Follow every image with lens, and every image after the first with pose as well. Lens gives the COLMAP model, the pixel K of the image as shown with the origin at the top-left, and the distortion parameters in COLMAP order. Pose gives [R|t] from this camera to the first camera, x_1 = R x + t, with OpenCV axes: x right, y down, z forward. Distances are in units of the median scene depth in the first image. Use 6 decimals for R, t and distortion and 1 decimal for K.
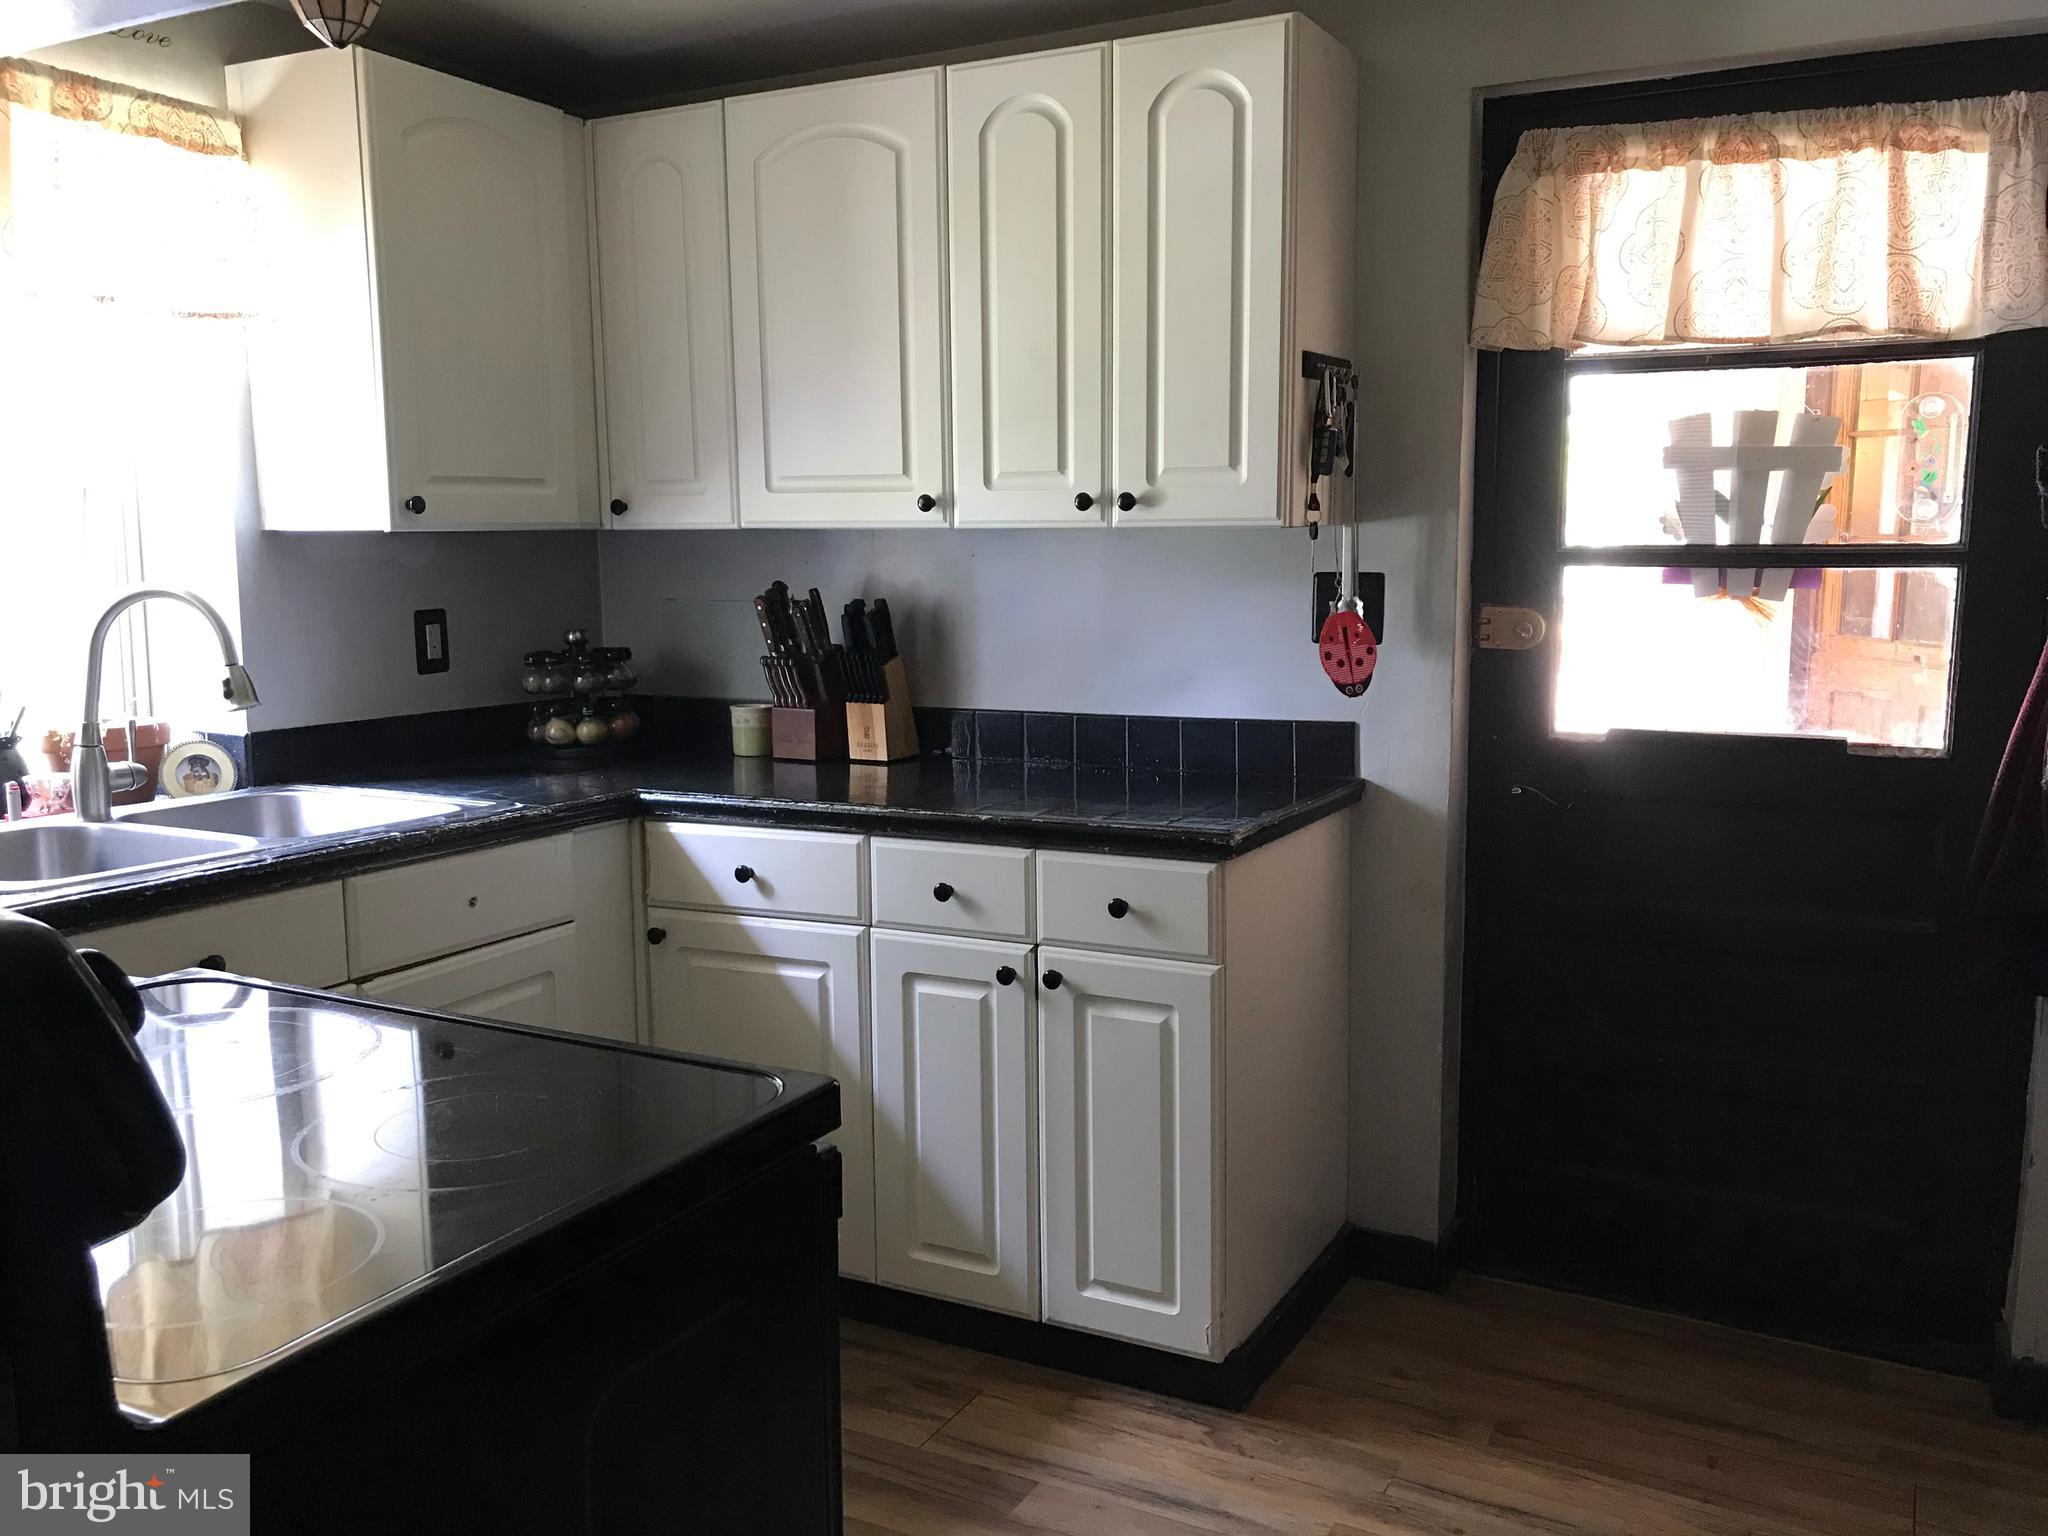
lens RADIAL K [[1712.8, 0, 1028.3], [0, 1712.8, 766.1], [0, 0, 1]] dist [0.067502, -0.081561]
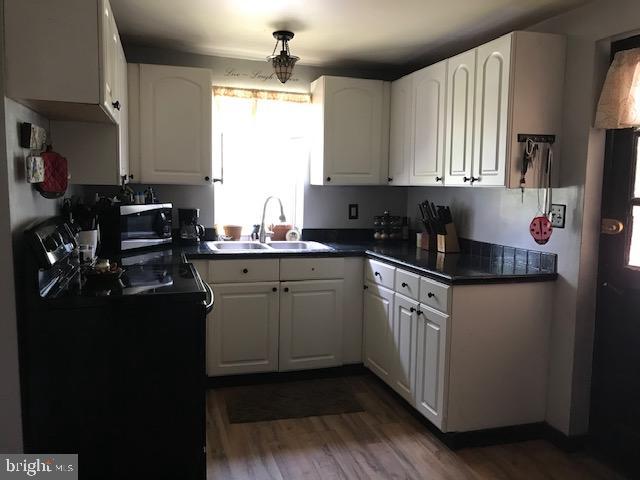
lens RADIAL K [[535.2, 0, 323.5], [0, 535.2, 241.6], [0, 0, 1]] dist [0.067502, -0.081561]
pose [[0.701512, 0.094458, -0.706370, 0.594741], [-0.115068, 0.993185, 0.018535, -0.018500], [0.703307, 0.068278, 0.707600, 0.050158]]
